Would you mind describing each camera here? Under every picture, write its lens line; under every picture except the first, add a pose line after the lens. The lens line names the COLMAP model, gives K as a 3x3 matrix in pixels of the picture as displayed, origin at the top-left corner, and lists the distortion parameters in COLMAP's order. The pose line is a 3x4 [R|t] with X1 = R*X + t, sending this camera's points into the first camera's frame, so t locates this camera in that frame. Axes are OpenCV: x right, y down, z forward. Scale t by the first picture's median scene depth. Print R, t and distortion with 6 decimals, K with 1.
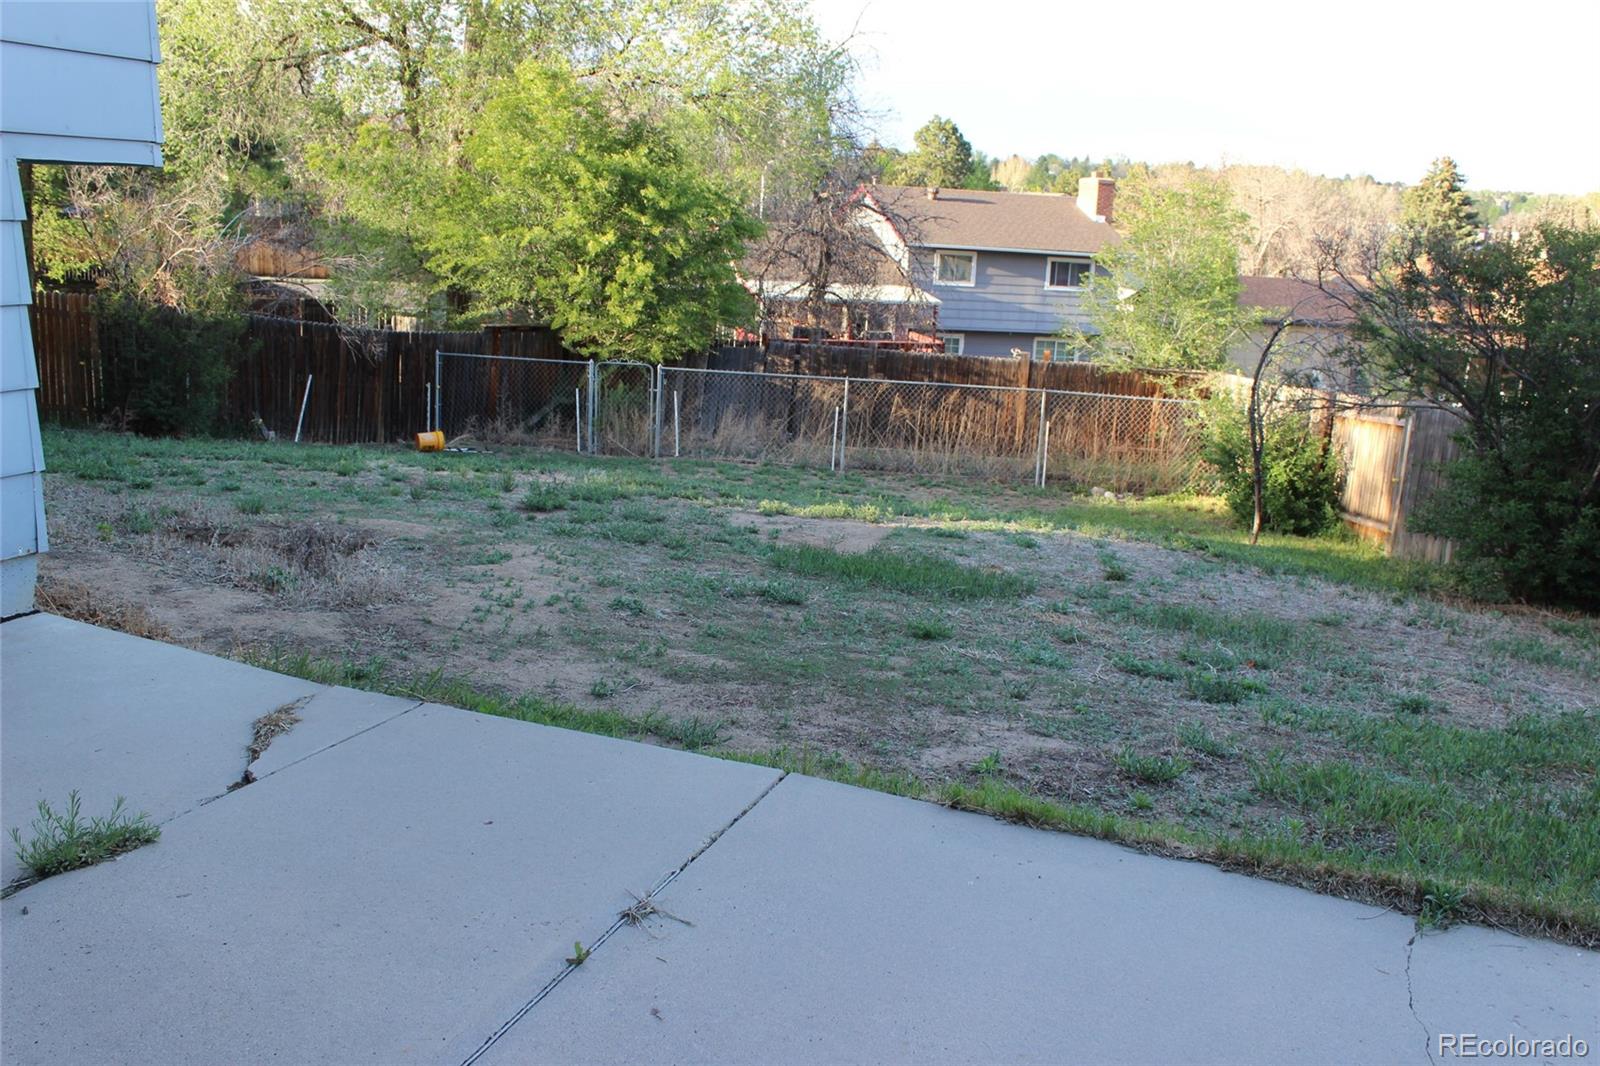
lens RADIAL K [[1434.8, 0, 800.0], [0, 1434.8, 533.0], [0, 0, 1]] dist [-0.126892, 0.195612]
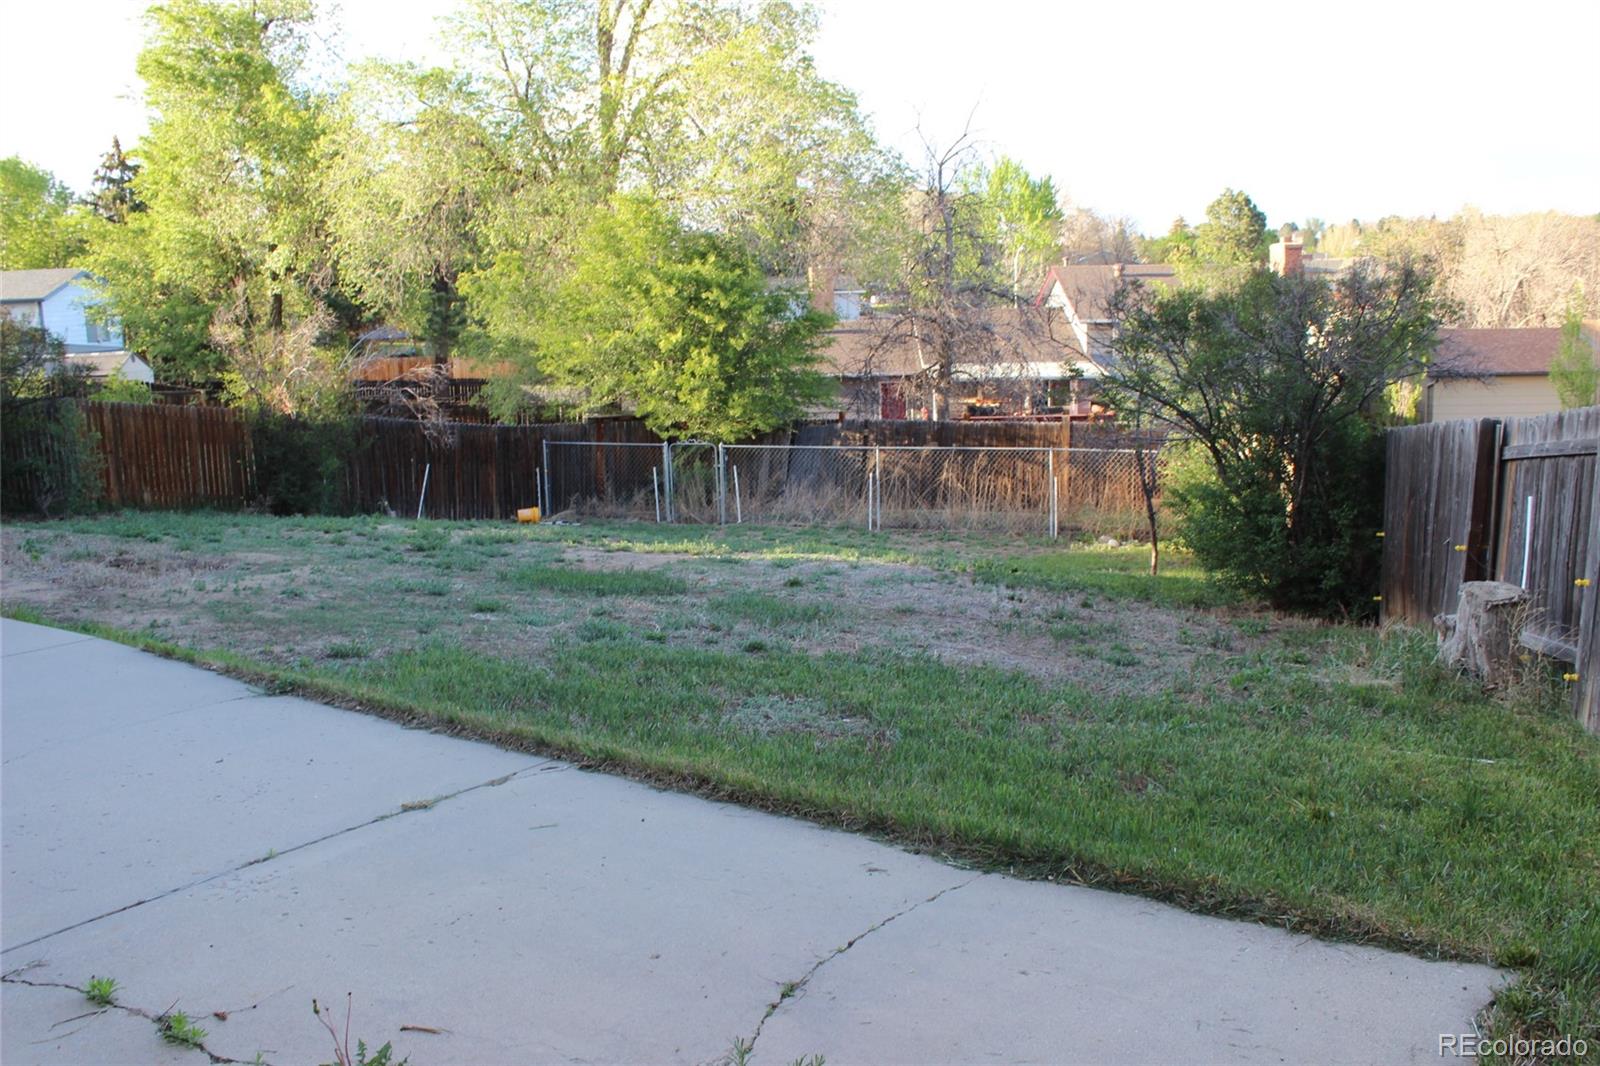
lens RADIAL K [[1434.8, 0, 800.0], [0, 1434.8, 533.0], [0, 0, 1]] dist [-0.126892, 0.195612]
pose [[0.970803, -0.034647, -0.237363, 0.230035], [0.019656, 0.997676, -0.065236, 0.029972], [0.239072, 0.058666, 0.969228, -0.093574]]
